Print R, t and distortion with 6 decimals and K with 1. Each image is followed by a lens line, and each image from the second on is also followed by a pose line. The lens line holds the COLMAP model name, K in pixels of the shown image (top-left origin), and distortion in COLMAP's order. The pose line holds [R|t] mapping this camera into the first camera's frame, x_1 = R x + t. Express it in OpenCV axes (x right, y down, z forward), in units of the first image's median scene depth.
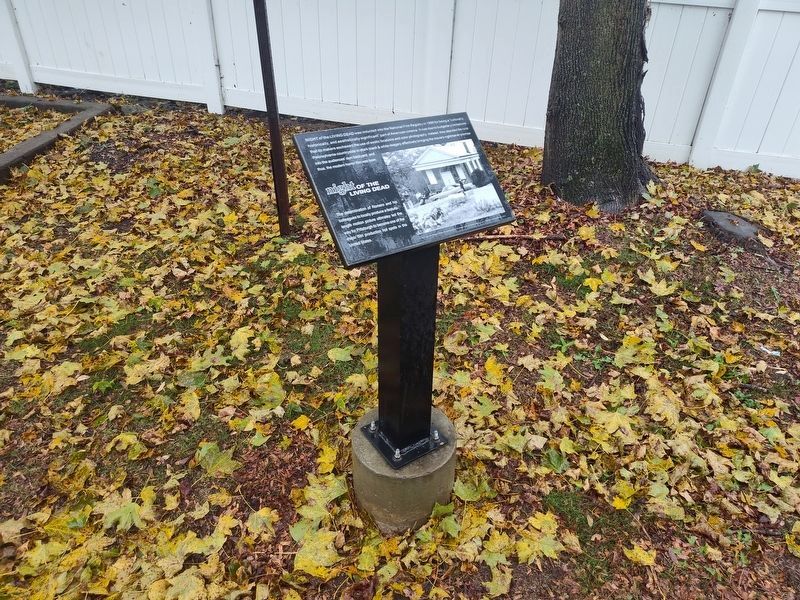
lens RADIAL K [[535.7, 0, 389.7], [0, 535.7, 319.3], [0, 0, 1]] dist [0.026113, -0.043760]
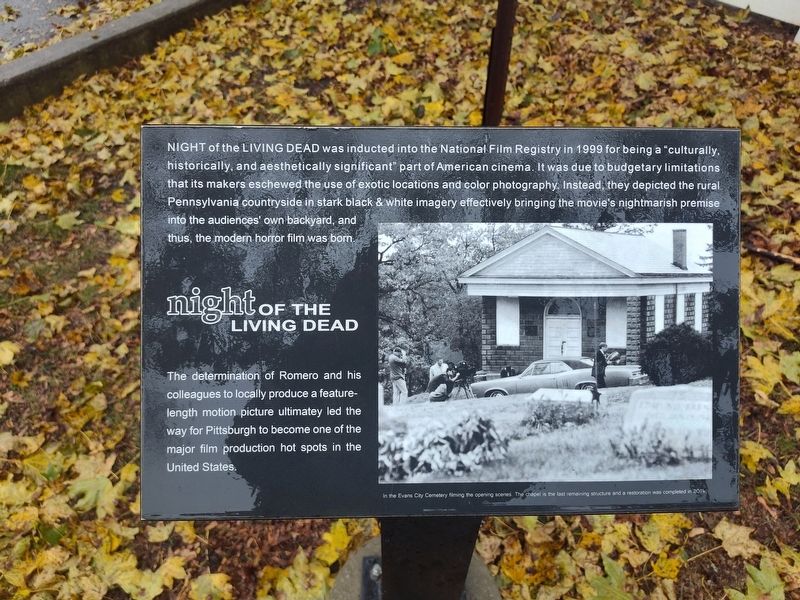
lens RADIAL K [[534.0, 0, 404.1], [0, 534.0, 304.0], [0, 0, 1]] dist [0.030162, -0.038484]
pose [[0.842742, 0.385660, -0.375568, 0.100435], [-0.286589, 0.912010, 0.293435, -0.246991], [0.455688, -0.139656, 0.879116, 0.466294]]
